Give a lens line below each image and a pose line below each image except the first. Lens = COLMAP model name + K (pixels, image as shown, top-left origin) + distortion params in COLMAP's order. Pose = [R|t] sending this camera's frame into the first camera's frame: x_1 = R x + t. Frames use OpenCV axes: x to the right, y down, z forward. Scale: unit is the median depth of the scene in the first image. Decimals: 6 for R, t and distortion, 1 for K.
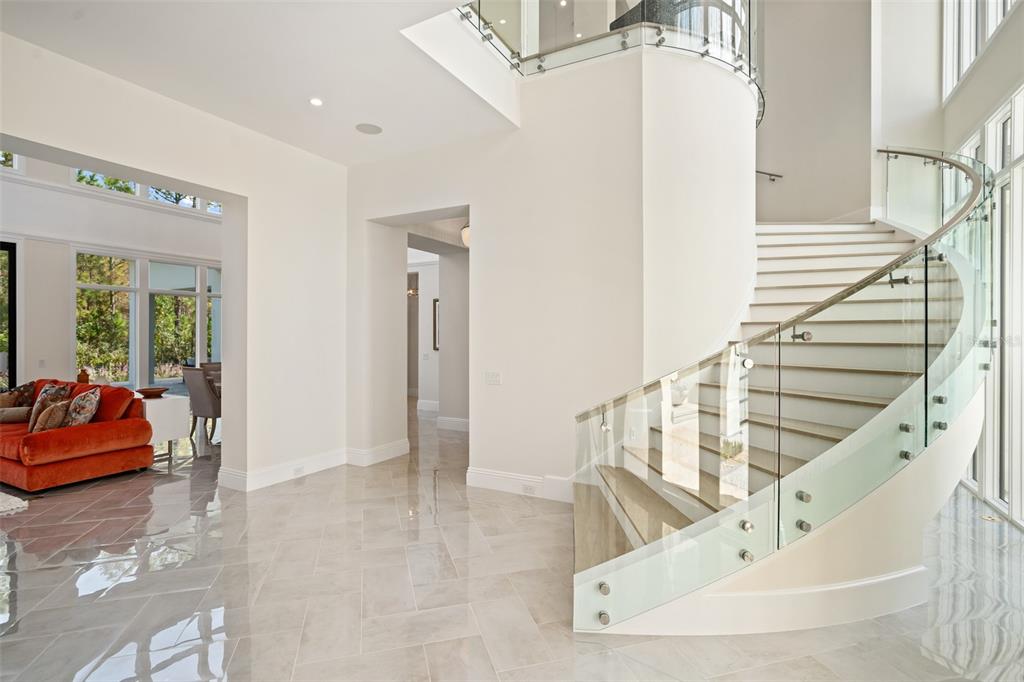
lens RADIAL K [[491.8, 0, 501.2], [0, 491.8, 336.5], [0, 0, 1]] dist [0.000515, 0.001175]
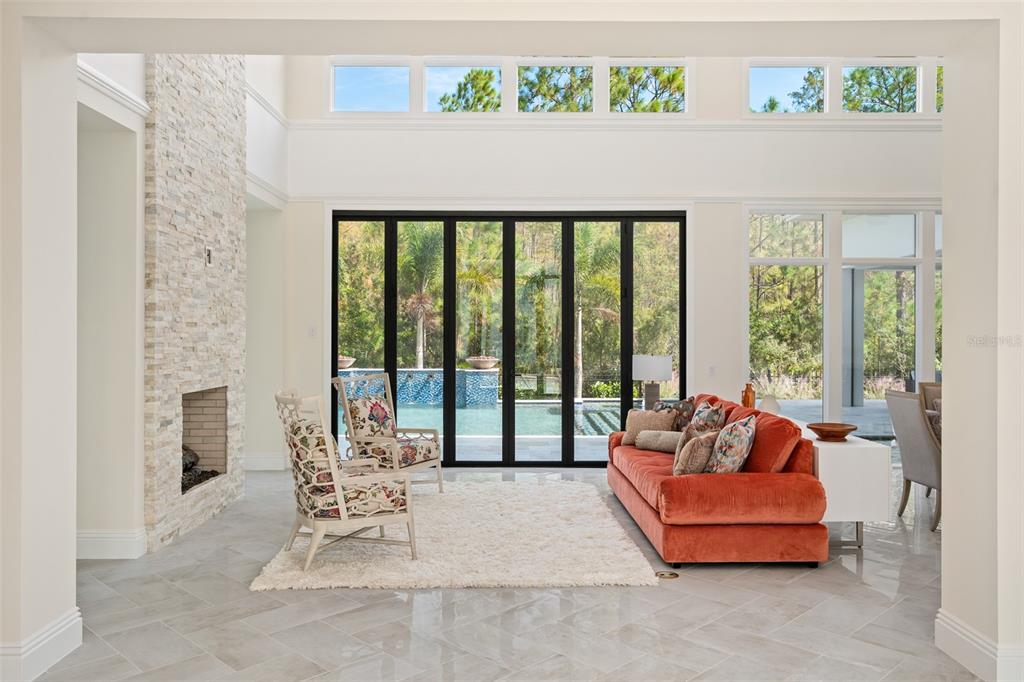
lens RADIAL K [[789.6, 0, 506.4], [0, 789.6, 330.9], [0, 0, 1]] dist [-0.000890, 0.007420]
pose [[0.496675, 0.000377, -0.867936, -0.098916], [-0.005076, 0.999984, -0.002470, -0.000506], [0.867922, 0.005632, 0.496669, 0.221513]]
